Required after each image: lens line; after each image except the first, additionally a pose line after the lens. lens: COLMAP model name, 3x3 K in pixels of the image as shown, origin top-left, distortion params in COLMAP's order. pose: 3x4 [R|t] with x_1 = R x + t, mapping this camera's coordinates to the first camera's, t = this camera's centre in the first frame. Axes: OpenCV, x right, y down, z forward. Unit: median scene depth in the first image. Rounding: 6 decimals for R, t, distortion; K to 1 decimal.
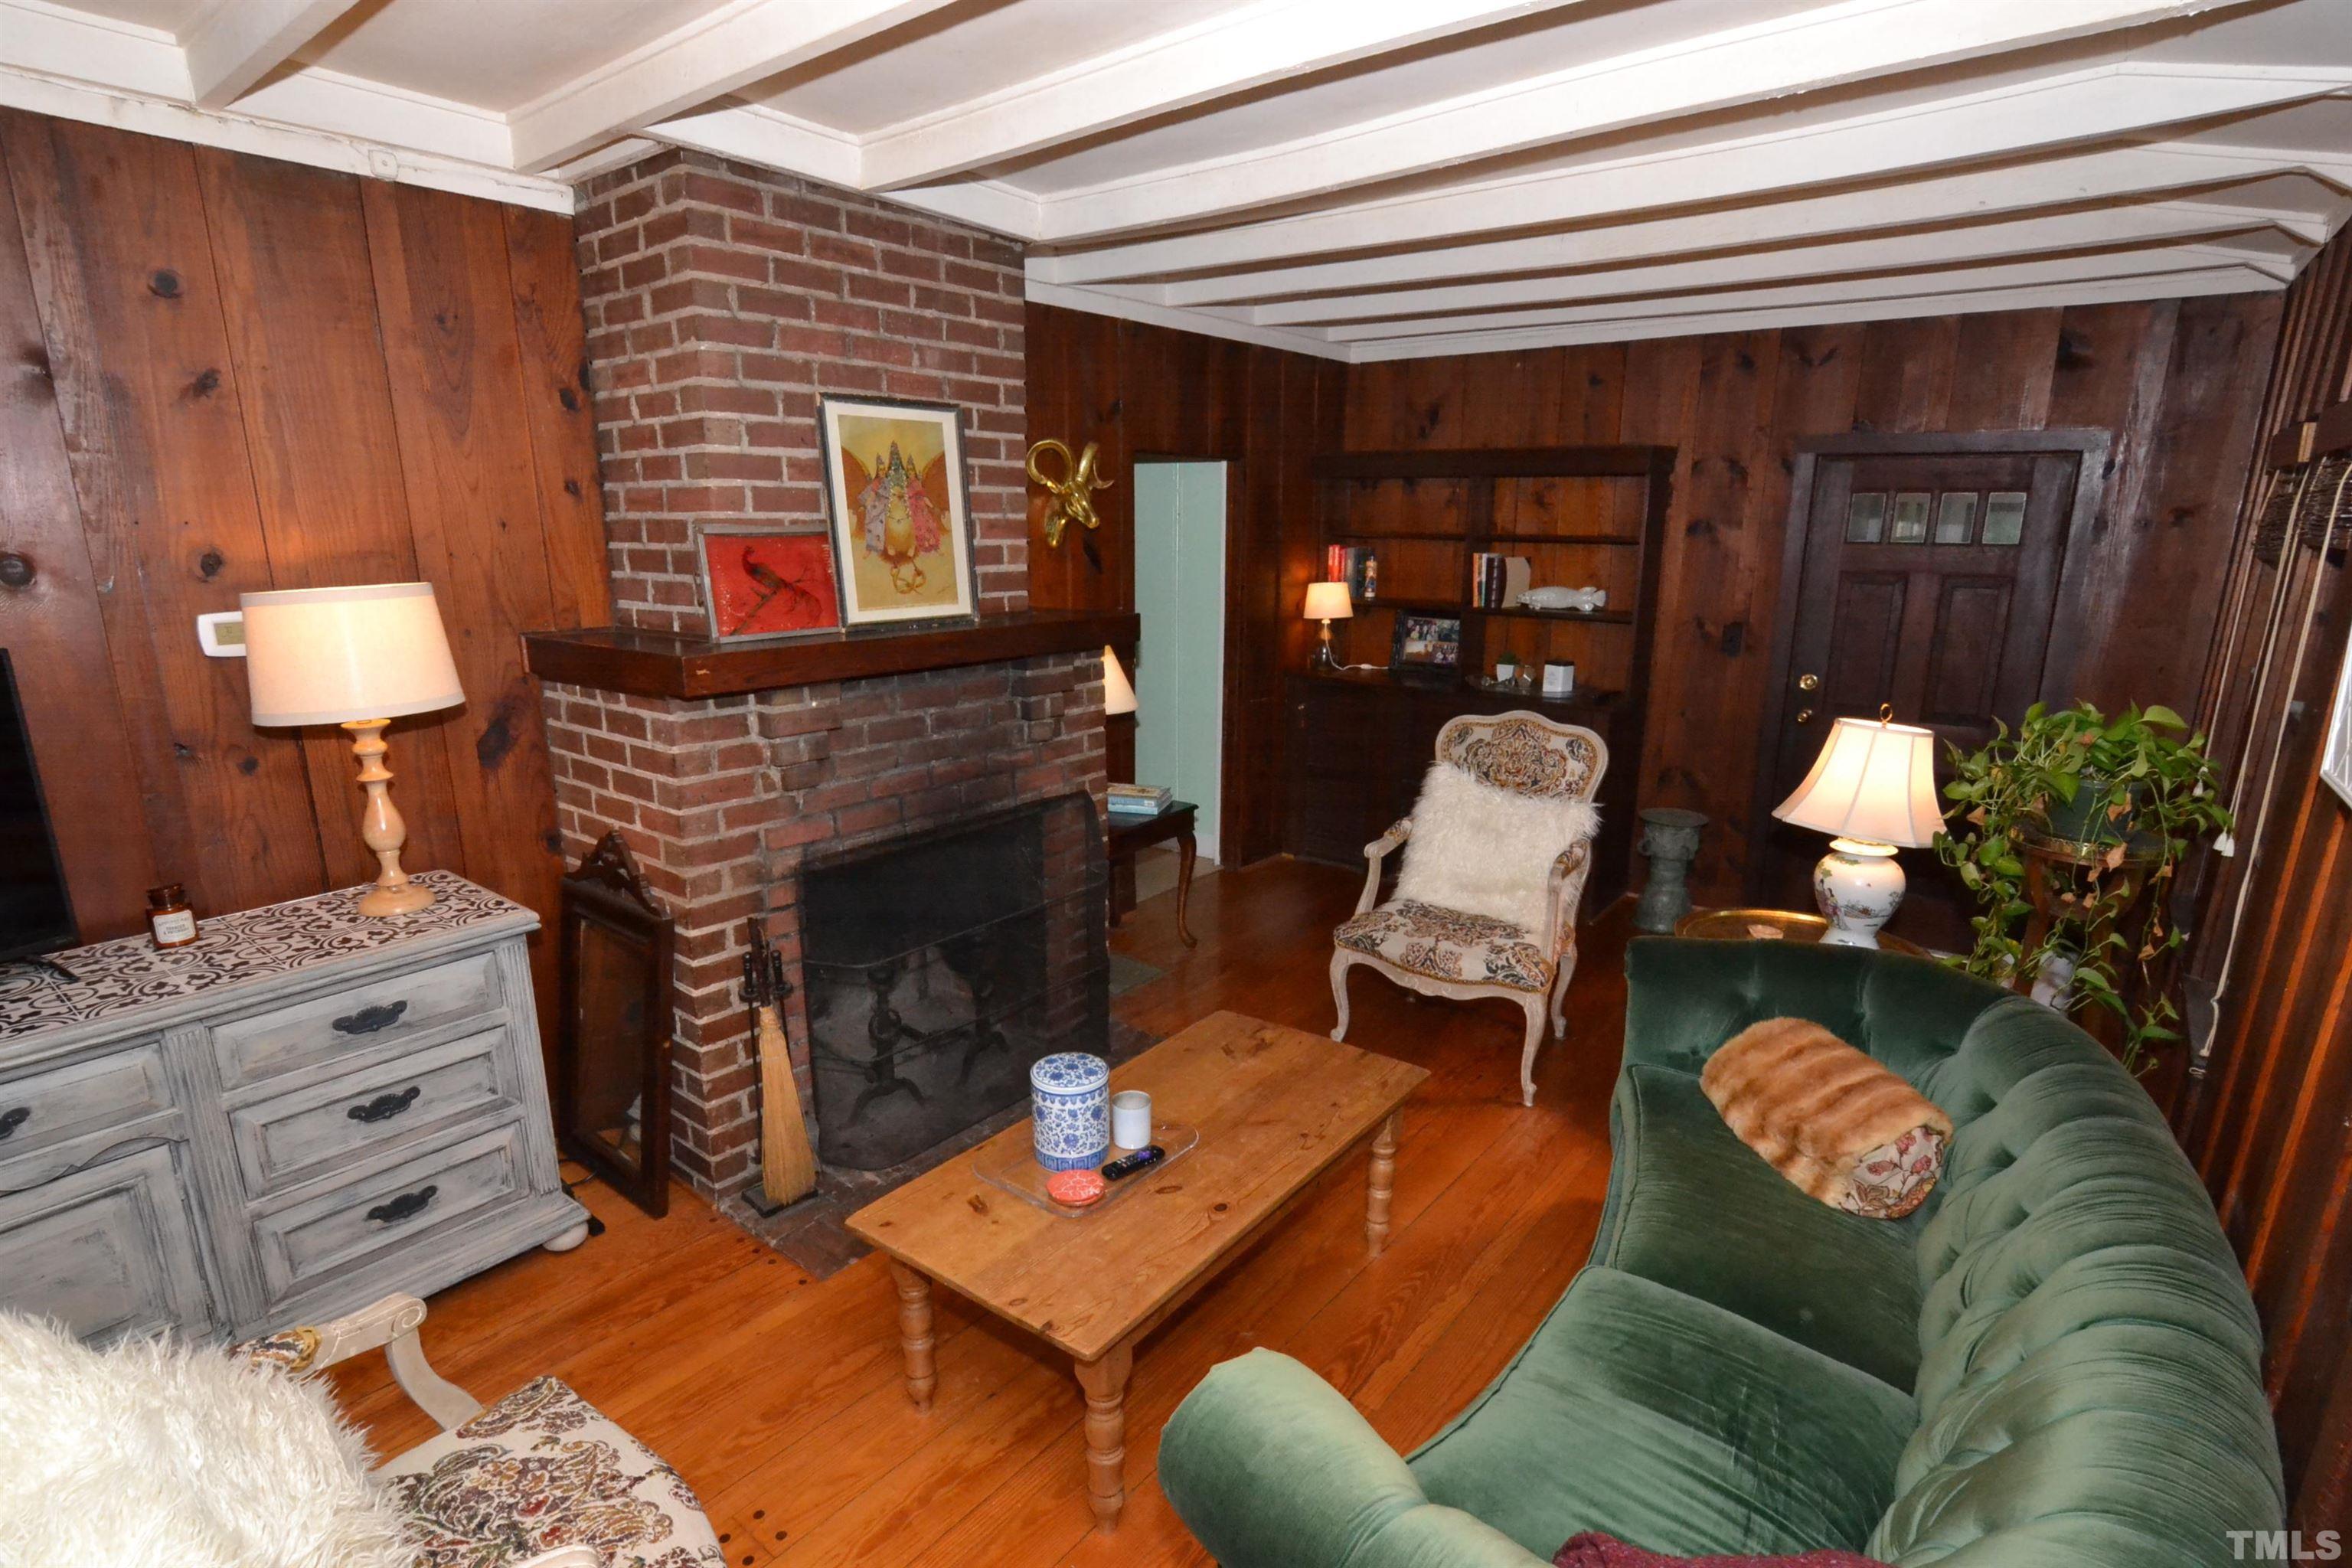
lens RADIAL K [[1153.7, 0, 1166.5], [0, 1153.7, 803.9], [0, 0, 1]] dist [-0.002868, 0.000181]
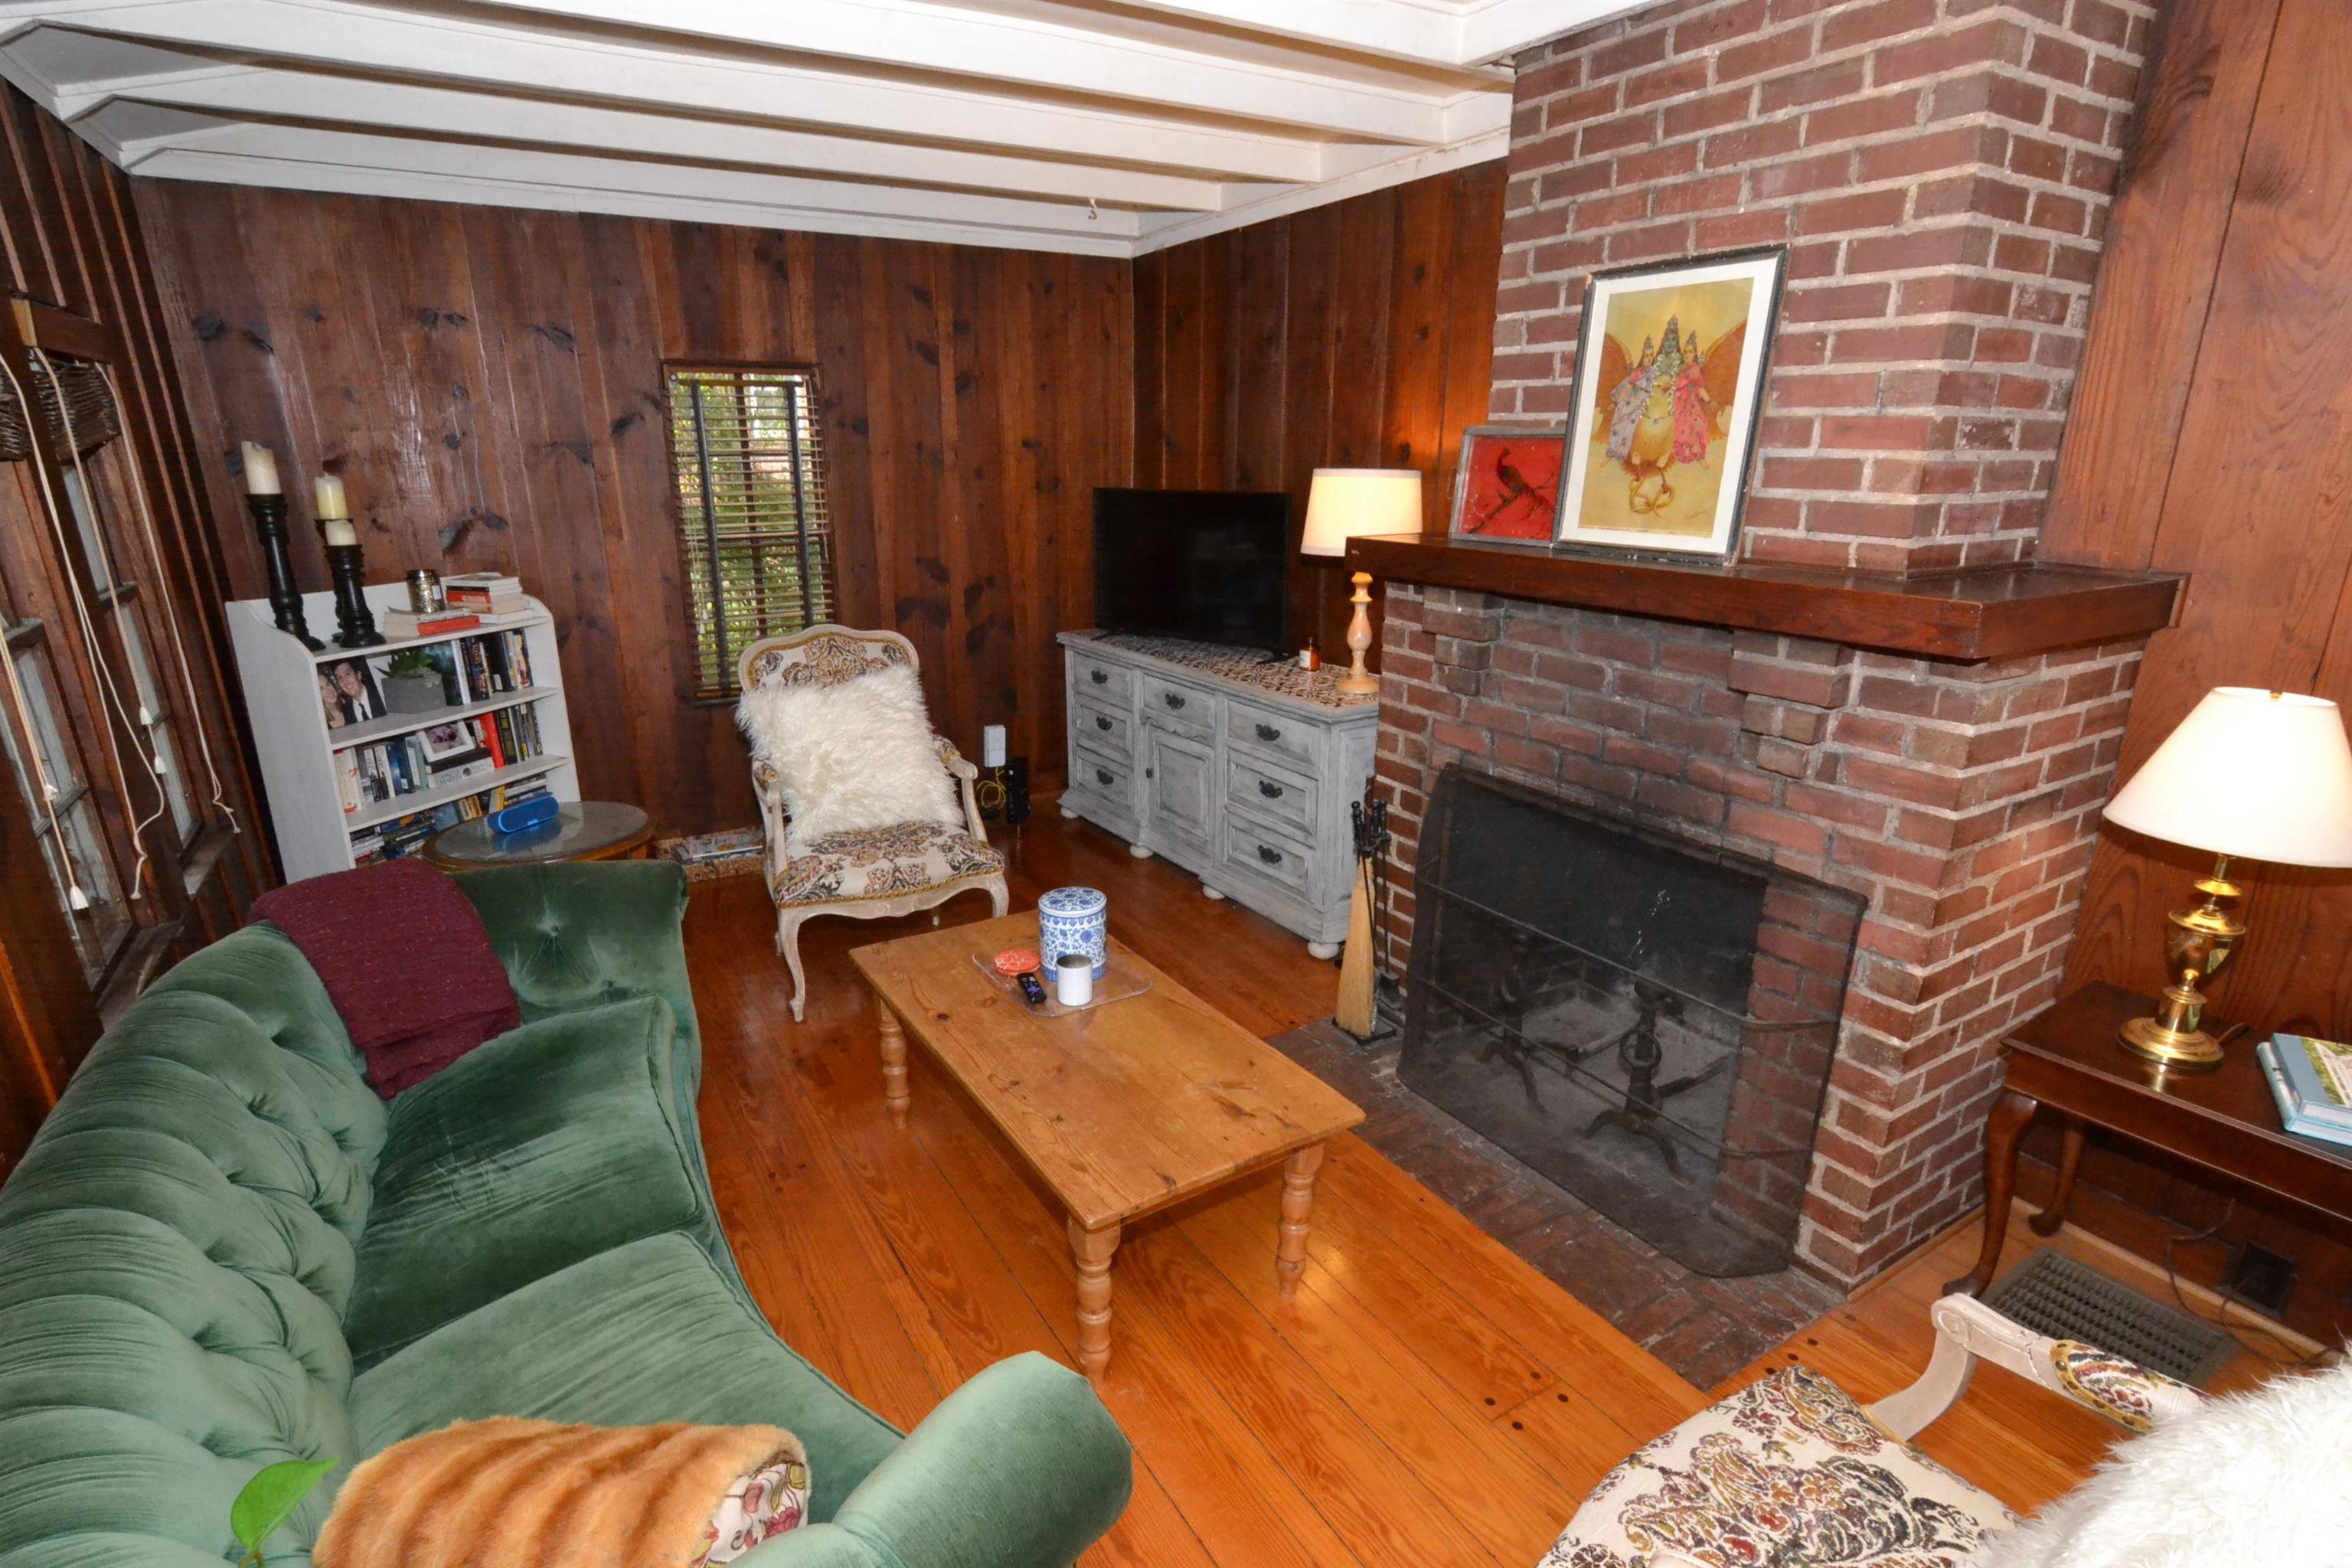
lens RADIAL K [[1153.7, 0, 1158.8], [0, 1153.7, 791.3], [0, 0, 1]] dist [-0.002868, 0.000181]
pose [[-0.325770, 0.275294, -0.904482, 0.681141], [-0.229989, 0.904857, 0.358243, -0.227937], [0.917049, 0.324725, -0.231461, 0.986473]]
